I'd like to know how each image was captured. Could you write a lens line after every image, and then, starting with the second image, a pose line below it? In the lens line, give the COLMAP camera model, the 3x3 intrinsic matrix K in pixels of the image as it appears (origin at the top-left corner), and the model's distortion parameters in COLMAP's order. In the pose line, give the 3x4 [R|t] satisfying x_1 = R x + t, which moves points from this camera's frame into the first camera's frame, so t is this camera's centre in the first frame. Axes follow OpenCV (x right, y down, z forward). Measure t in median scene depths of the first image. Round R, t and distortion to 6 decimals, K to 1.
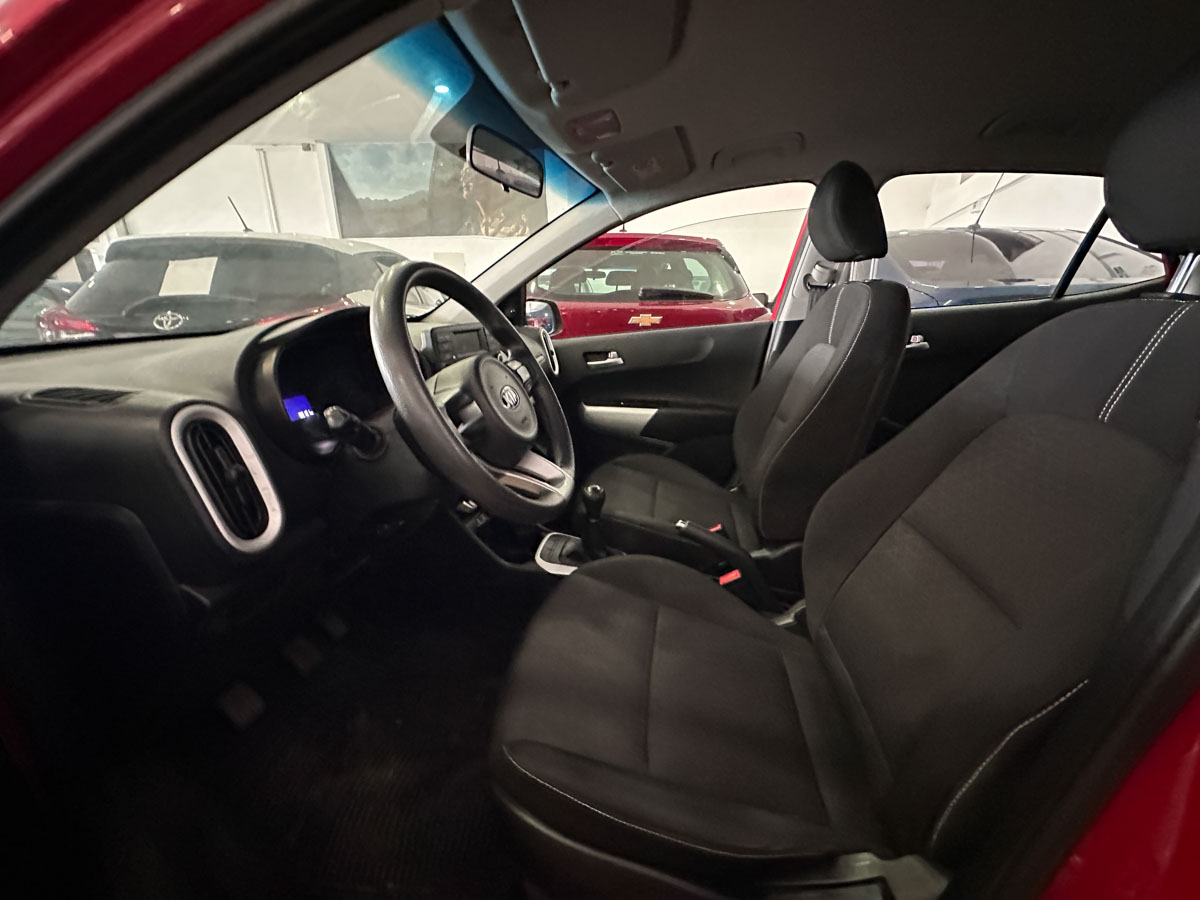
lens RADIAL K [[477.2, 0, 599.4], [0, 477.2, 444.7], [0, 0, 1]] dist [-0.000214, -0.000096]
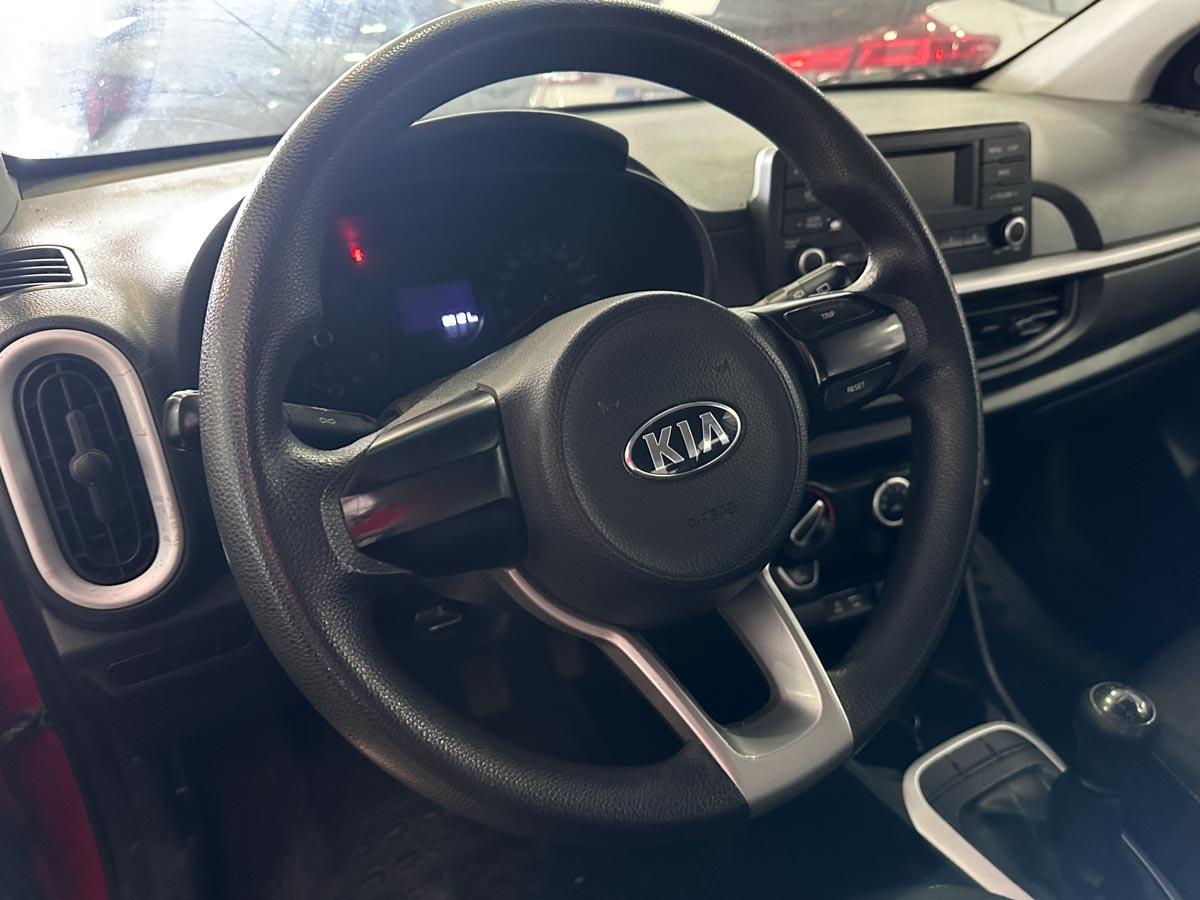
lens RADIAL K [[871.6, 0, 600.0], [0, 871.6, 450.0], [0, 0, 1]] dist [0.039644, -0.089053]
pose [[0.621751, 0.335341, -0.707794, 0.131196], [-0.200406, 0.941735, 0.270135, -0.156771], [0.757142, -0.026111, 0.652729, 0.369300]]
